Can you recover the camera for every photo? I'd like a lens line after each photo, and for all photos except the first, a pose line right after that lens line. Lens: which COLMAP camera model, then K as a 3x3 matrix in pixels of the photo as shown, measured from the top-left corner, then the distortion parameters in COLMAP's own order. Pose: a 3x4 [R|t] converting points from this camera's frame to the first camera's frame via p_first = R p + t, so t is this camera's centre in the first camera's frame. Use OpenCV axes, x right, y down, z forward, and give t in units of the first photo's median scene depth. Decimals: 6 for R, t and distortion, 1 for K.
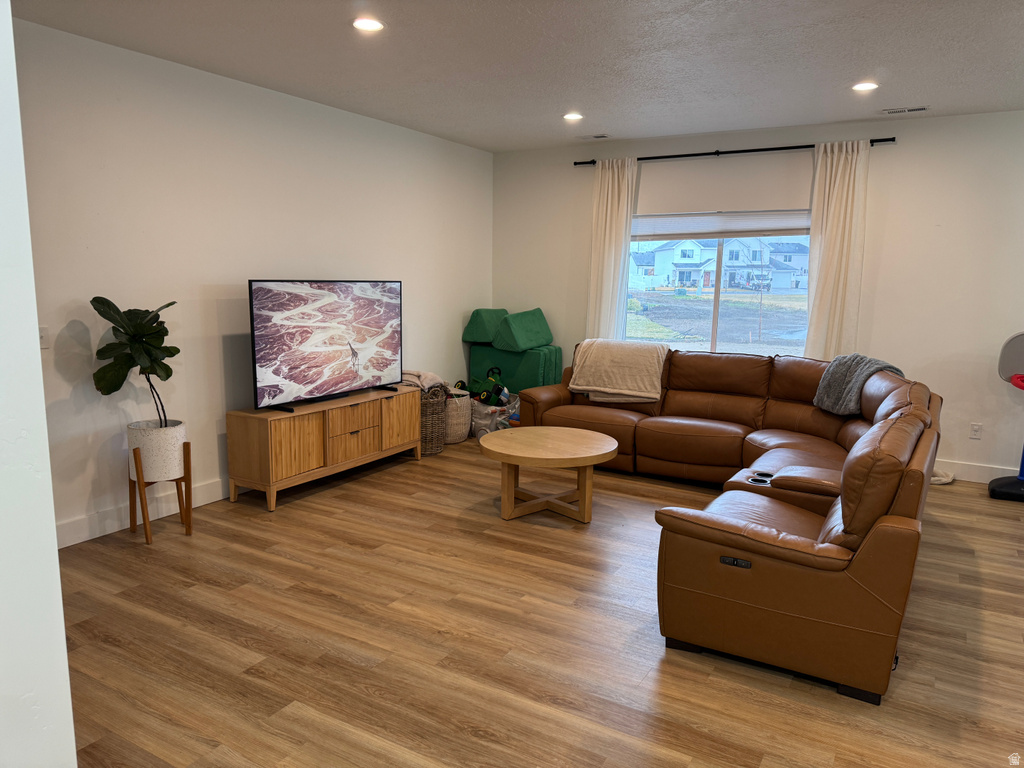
lens RADIAL K [[721.1, 0, 521.1], [0, 721.1, 382.7], [0, 0, 1]] dist [0.052125, -0.065383]
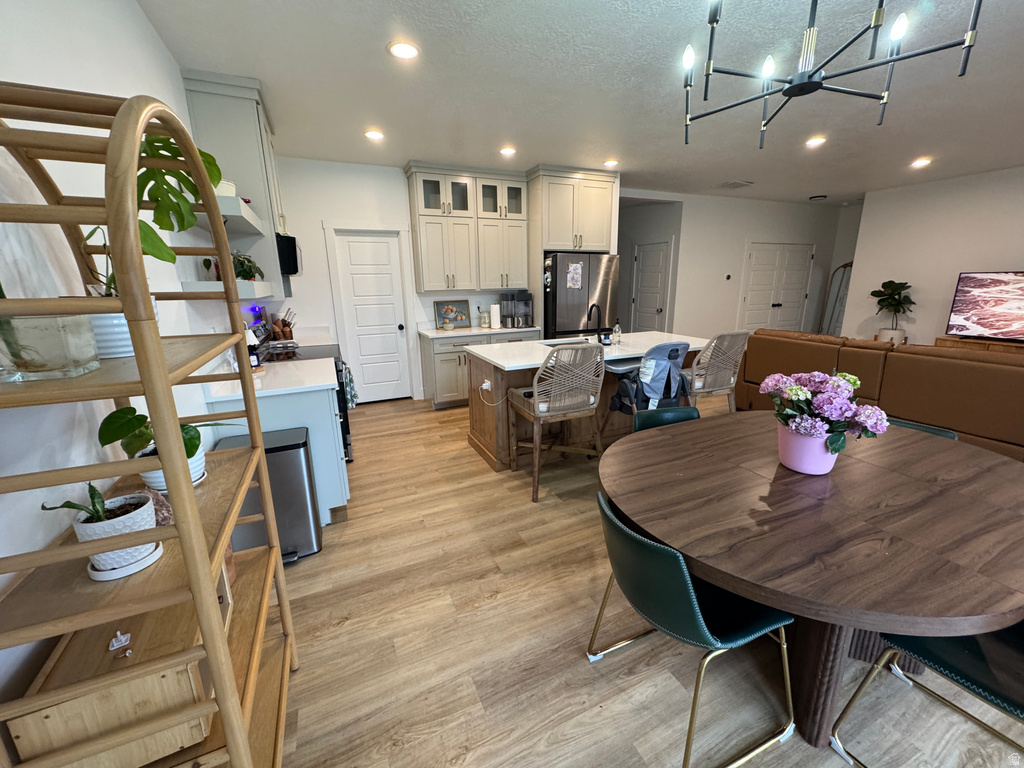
lens RADIAL K [[406.6, 0, 514.7], [0, 406.6, 380.5], [0, 0, 1]] dist [-0.002134, 0.000659]
pose [[-0.575333, 0.188004, -0.796019, 1.517848], [-0.114478, 0.945136, 0.305962, -0.062327], [0.809868, 0.267157, -0.522246, 0.705393]]
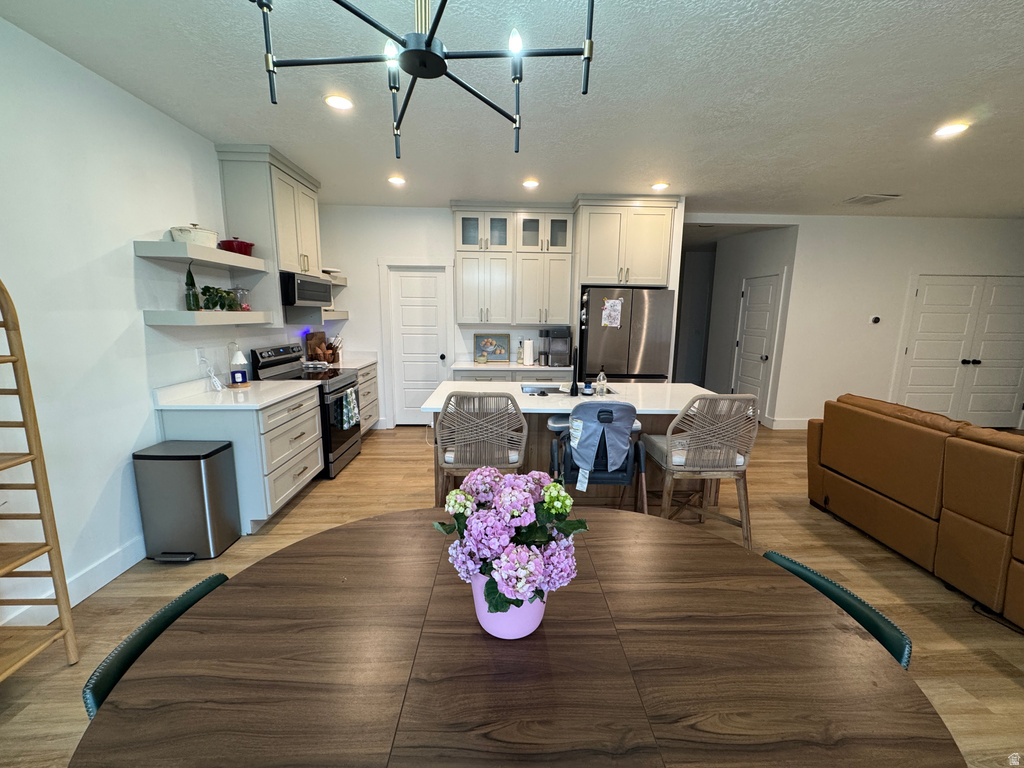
lens RADIAL K [[406.6, 0, 514.8], [0, 406.6, 380.7], [0, 0, 1]] dist [-0.002134, 0.000659]
pose [[-0.842849, 0.061906, -0.534578, 1.206433], [-0.105866, 0.954877, 0.277493, -0.104898], [0.527635, 0.290478, -0.798263, 0.897491]]
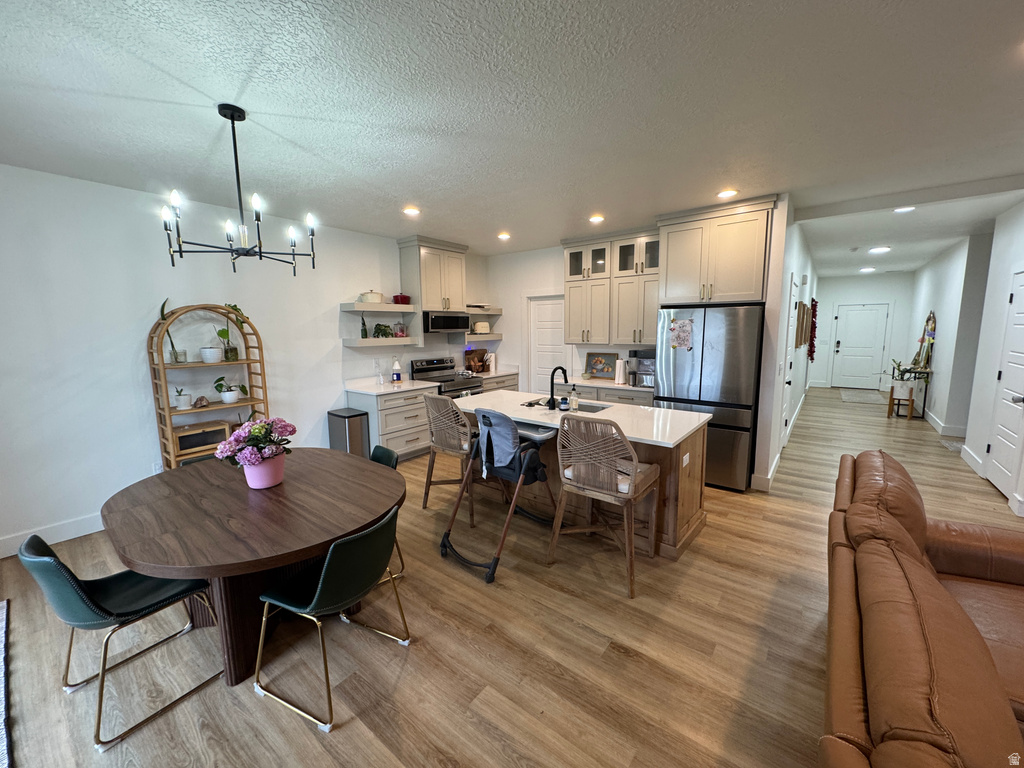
lens RADIAL K [[406.6, 0, 514.5], [0, 406.6, 382.7], [0, 0, 1]] dist [-0.002134, 0.000659]
pose [[-0.990848, -0.023116, 0.132987, 0.703943], [0.015431, 0.959369, 0.281732, -0.177387], [-0.134096, 0.281205, -0.950233, 1.167720]]
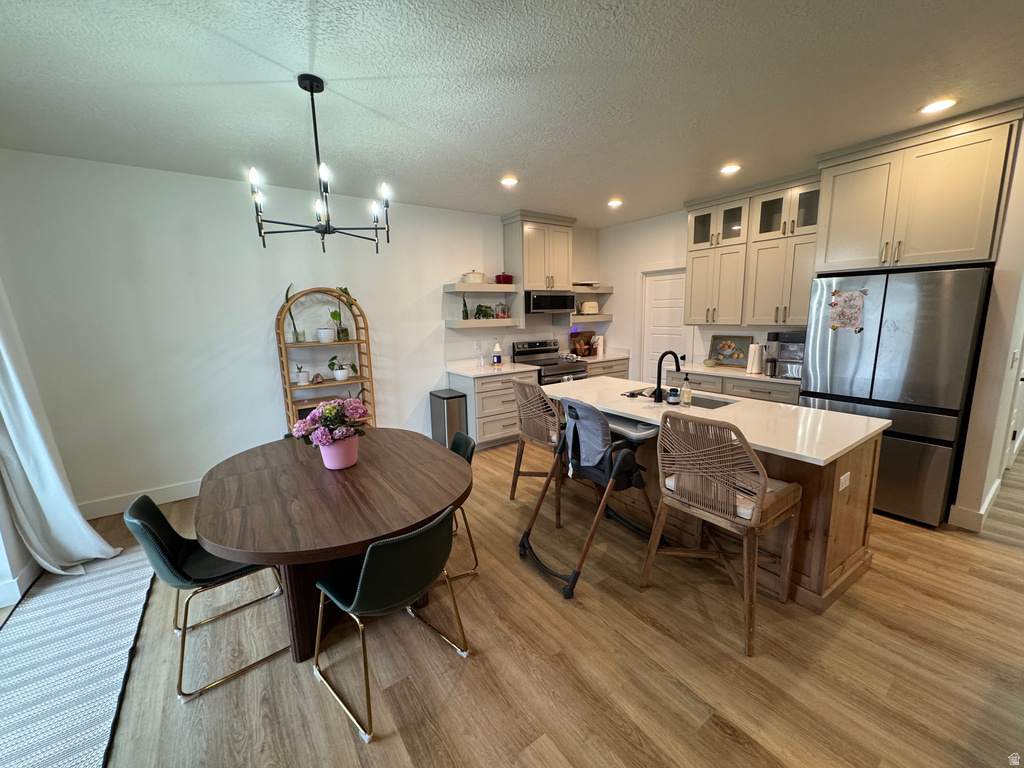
lens RADIAL K [[406.6, 0, 513.8], [0, 406.6, 382.3], [0, 0, 1]] dist [-0.002134, 0.000659]
pose [[-0.910511, -0.064177, 0.408475, 0.680216], [0.070673, 0.949190, 0.306665, -0.153537], [-0.407401, 0.308090, -0.859712, 1.074024]]
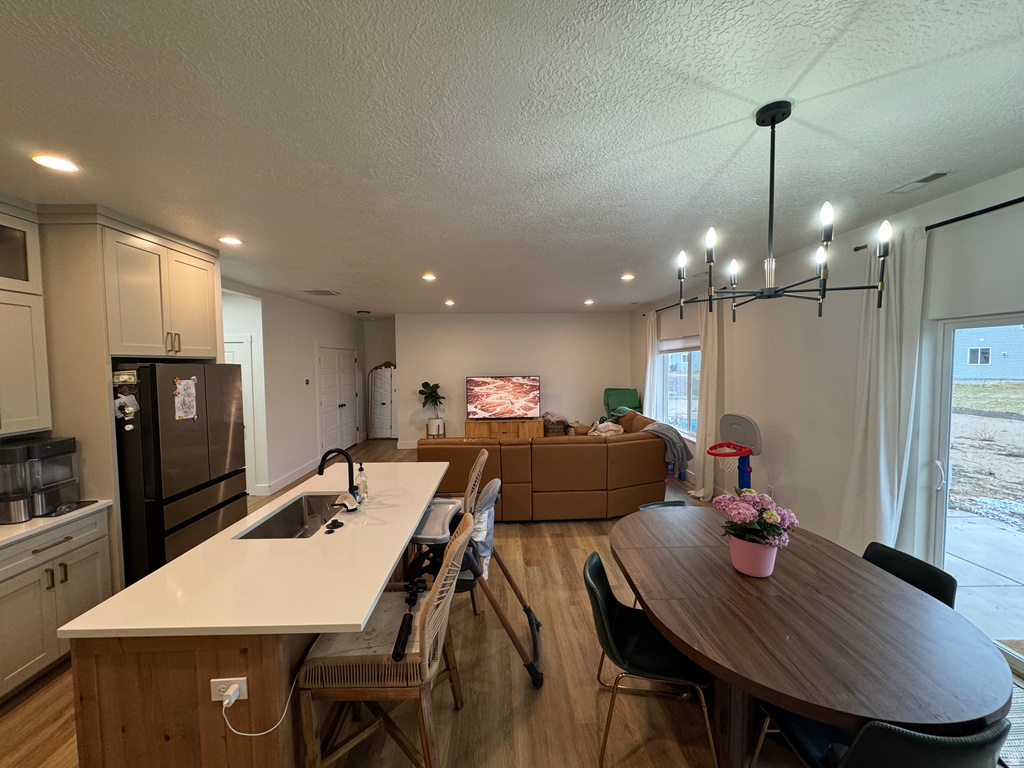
lens RADIAL K [[406.6, 0, 513.5], [0, 406.6, 380.1], [0, 0, 1]] dist [-0.002134, 0.000659]
pose [[0.537188, 0.014659, -0.843335, 1.329678], [-0.106173, 0.993071, -0.050369, -0.066137], [0.836754, 0.116597, 0.535022, 0.252774]]
